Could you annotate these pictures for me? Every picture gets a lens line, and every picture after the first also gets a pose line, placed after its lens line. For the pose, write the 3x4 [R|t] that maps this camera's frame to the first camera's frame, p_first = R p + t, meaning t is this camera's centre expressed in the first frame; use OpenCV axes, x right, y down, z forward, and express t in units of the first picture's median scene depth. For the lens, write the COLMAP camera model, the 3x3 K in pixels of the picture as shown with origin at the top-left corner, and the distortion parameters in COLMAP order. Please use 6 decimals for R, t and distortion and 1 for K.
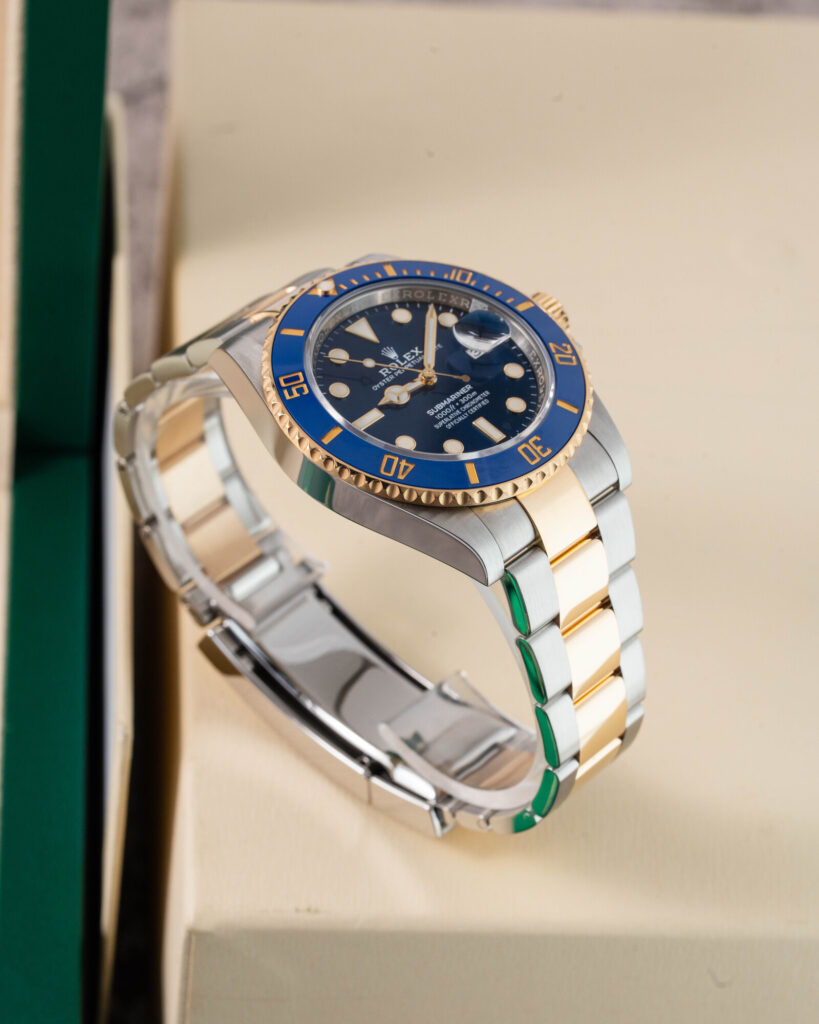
lens RADIAL K [[5007.2, 0, 408.9], [0, 5007.2, 511.1], [0, 0, 1]] dist [-0.162808, 0.000000]
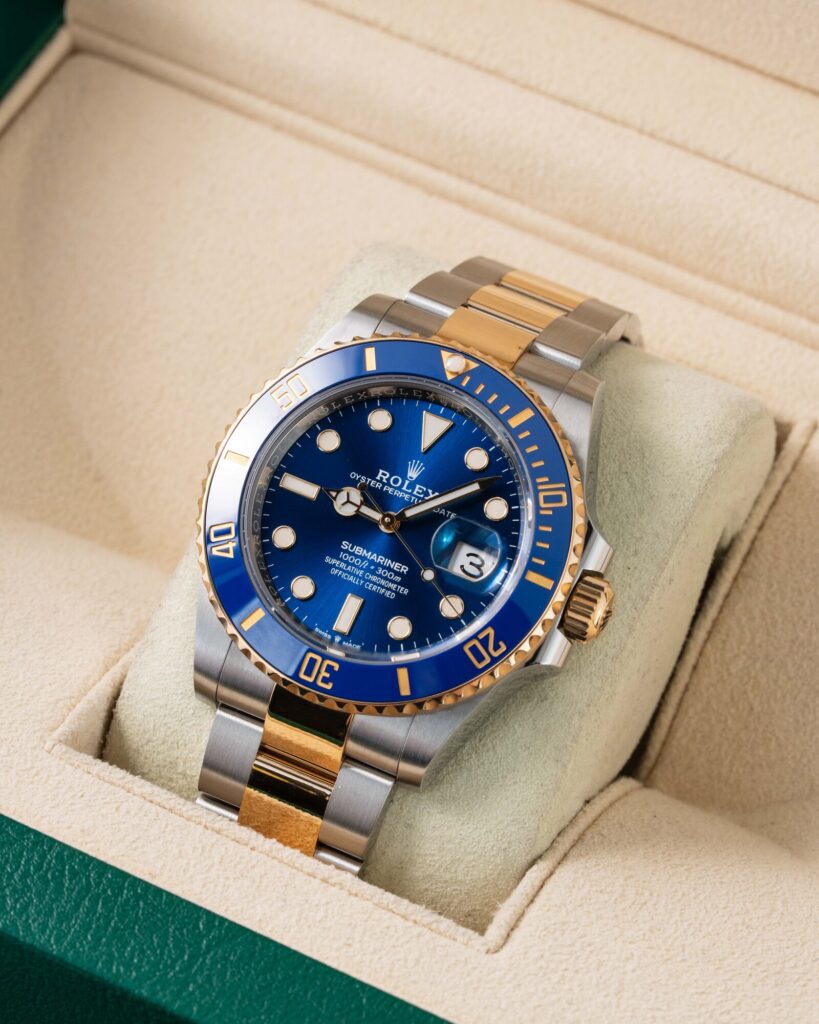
lens RADIAL K [[5007.2, 0, 409.2], [0, 5007.2, 512.6], [0, 0, 1]] dist [-0.162808, 0.000000]
pose [[0.289364, 0.856681, -0.427044, 0.367551], [-0.536007, 0.514641, 0.669209, -0.600016], [0.793073, 0.035254, 0.608105, 0.486946]]
